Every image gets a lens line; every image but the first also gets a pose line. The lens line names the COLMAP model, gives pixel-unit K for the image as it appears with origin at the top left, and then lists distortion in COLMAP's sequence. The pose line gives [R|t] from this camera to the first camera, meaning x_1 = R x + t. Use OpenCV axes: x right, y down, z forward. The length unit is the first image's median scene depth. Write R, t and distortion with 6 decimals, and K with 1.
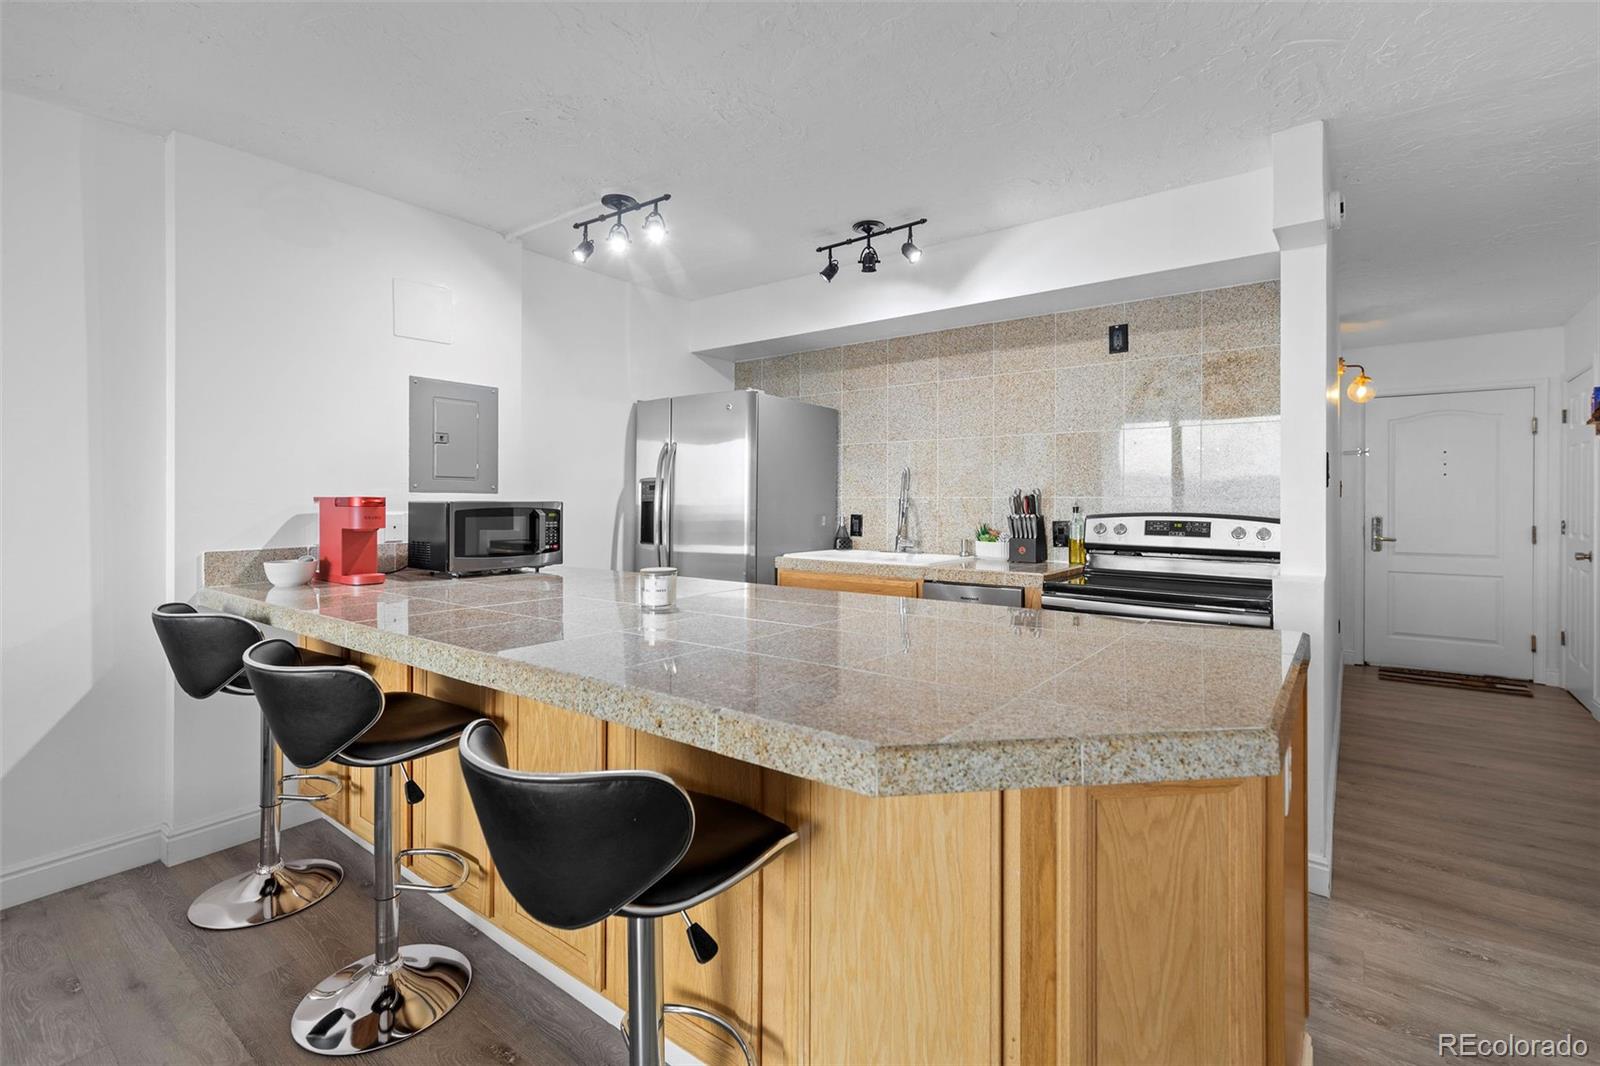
lens RADIAL K [[724.4, 0, 800.7], [0, 724.4, 504.5], [0, 0, 1]] dist [0.004224, 0.000579]
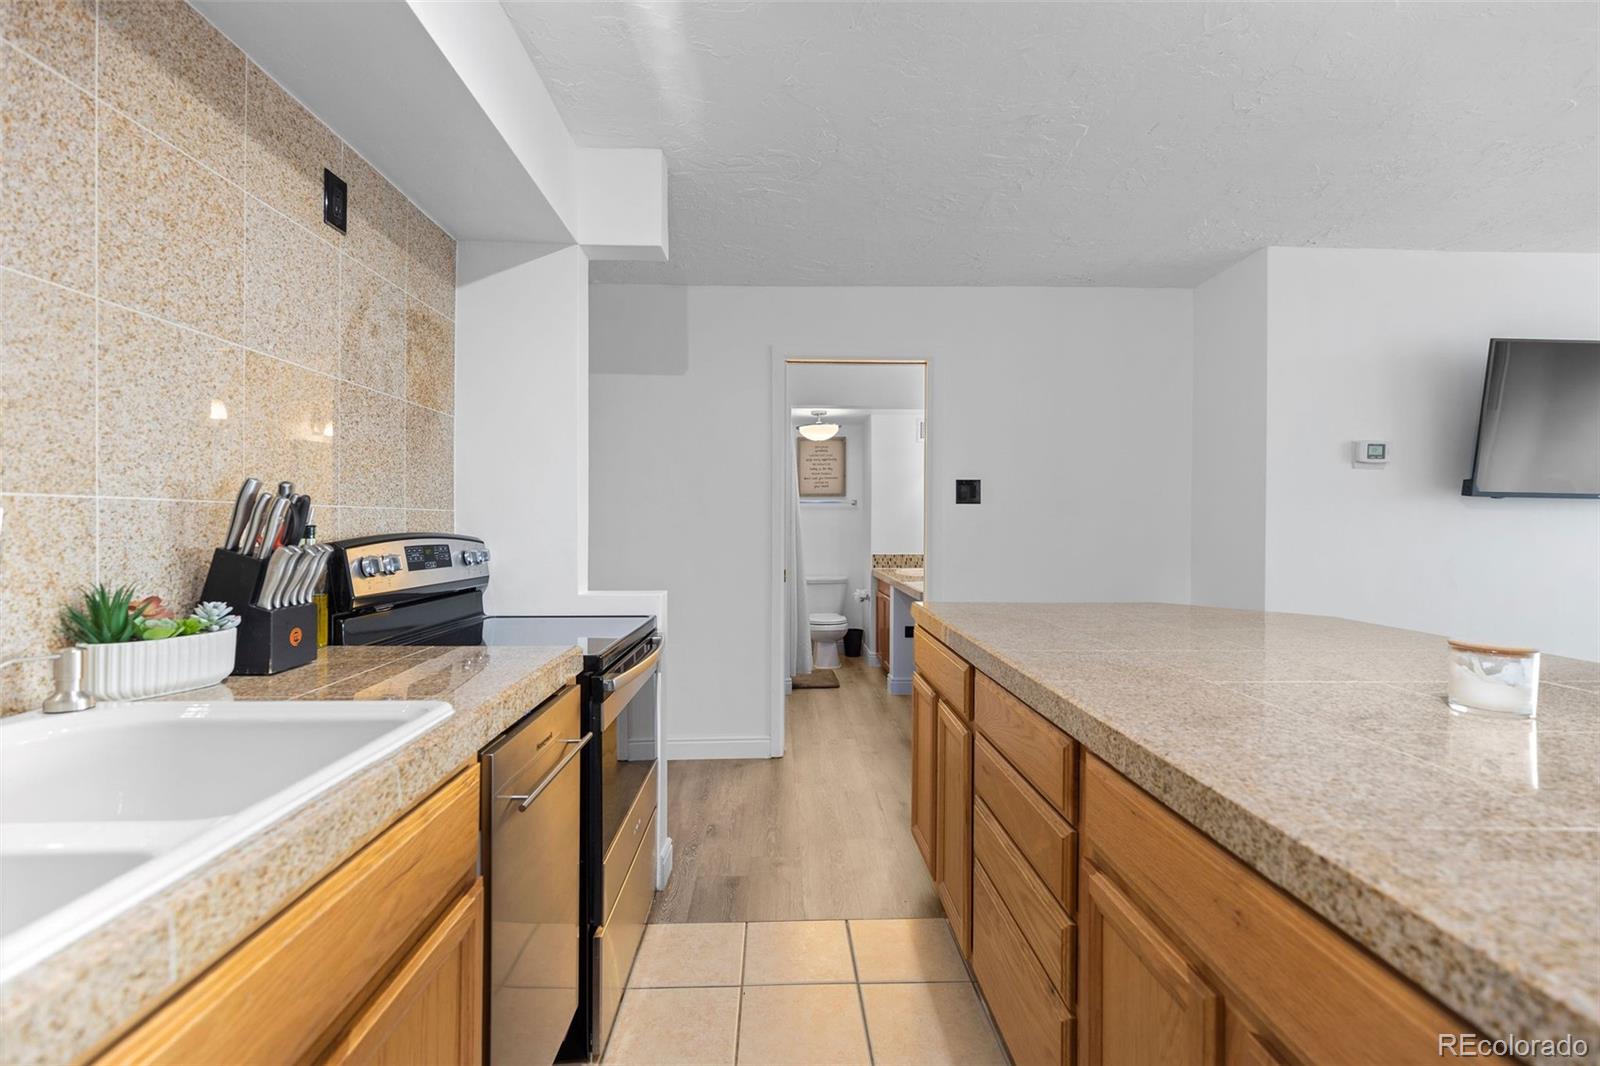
lens RADIAL K [[712.4, 0, 802.1], [0, 712.4, 517.9], [0, 0, 1]] dist [0.009250, -0.000043]
pose [[-0.636362, -0.004362, 0.771378, -0.195752], [-0.007688, 0.999970, -0.000688, -0.003902], [-0.771352, -0.006368, -0.636376, 1.194927]]
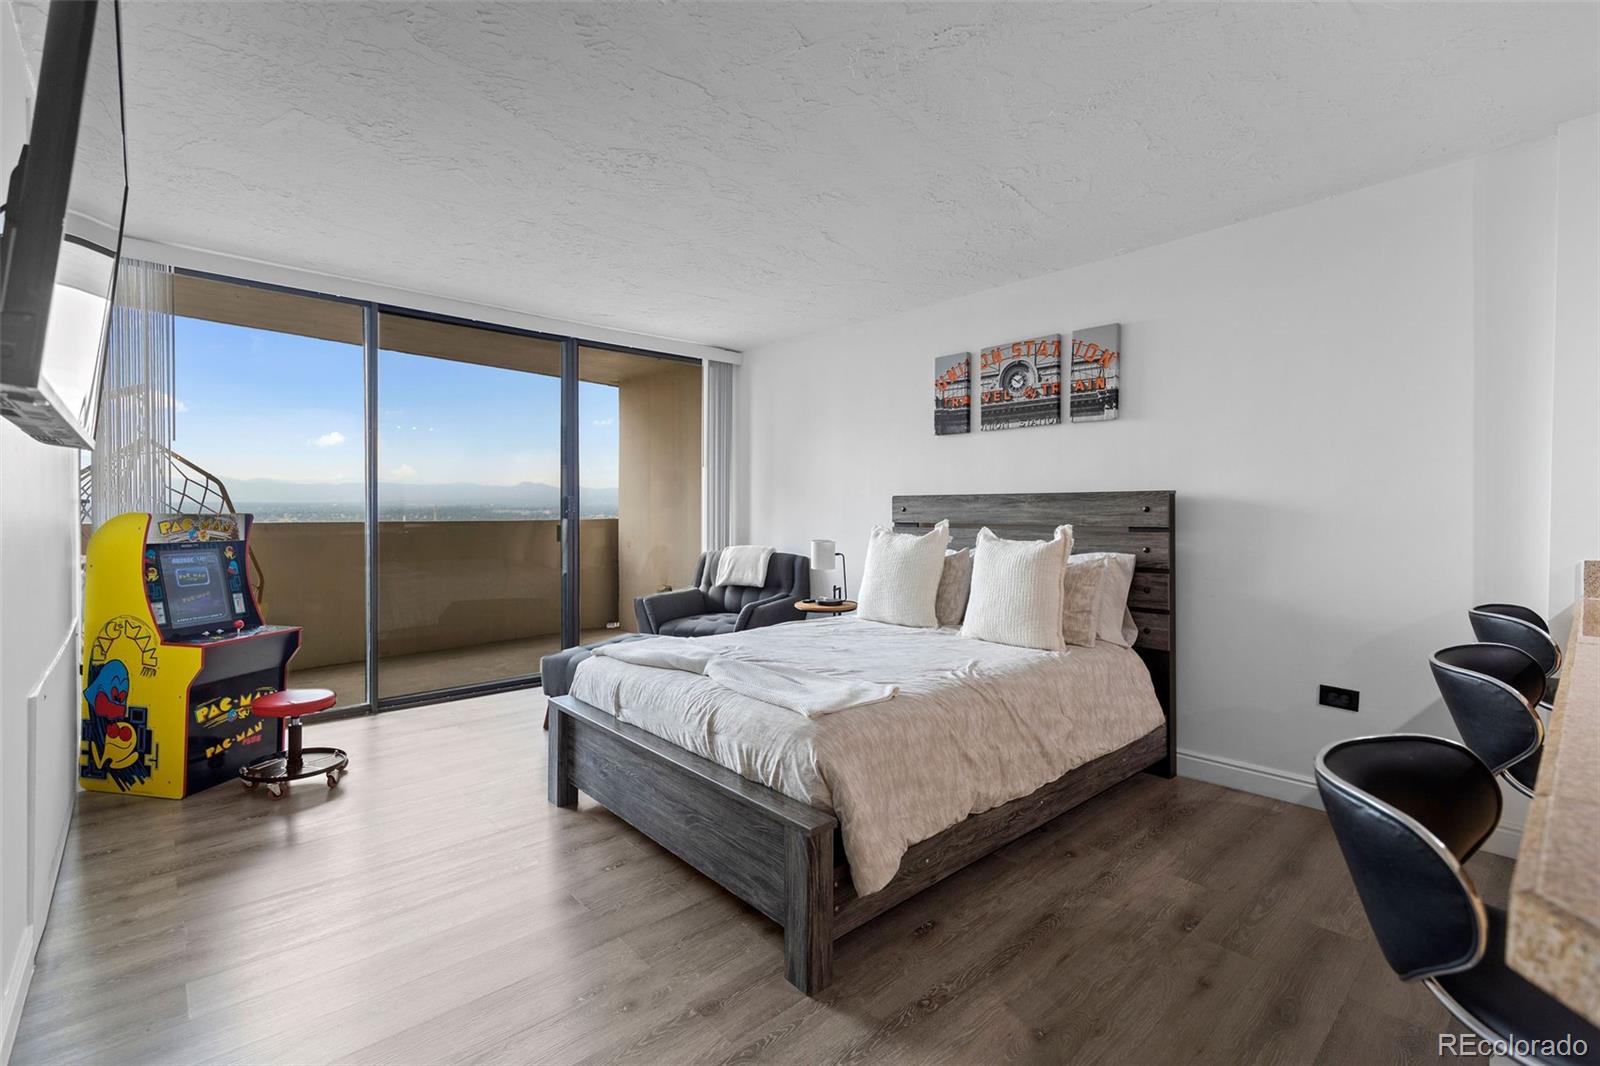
lens RADIAL K [[712.4, 0, 802.1], [0, 712.4, 517.9], [0, 0, 1]] dist [0.009250, -0.000043]
pose [[-0.180594, 0.009893, -0.983508, 0.224850], [-0.008530, 0.999896, 0.011624, 0.007743], [0.983521, 0.010488, -0.180491, 0.149835]]
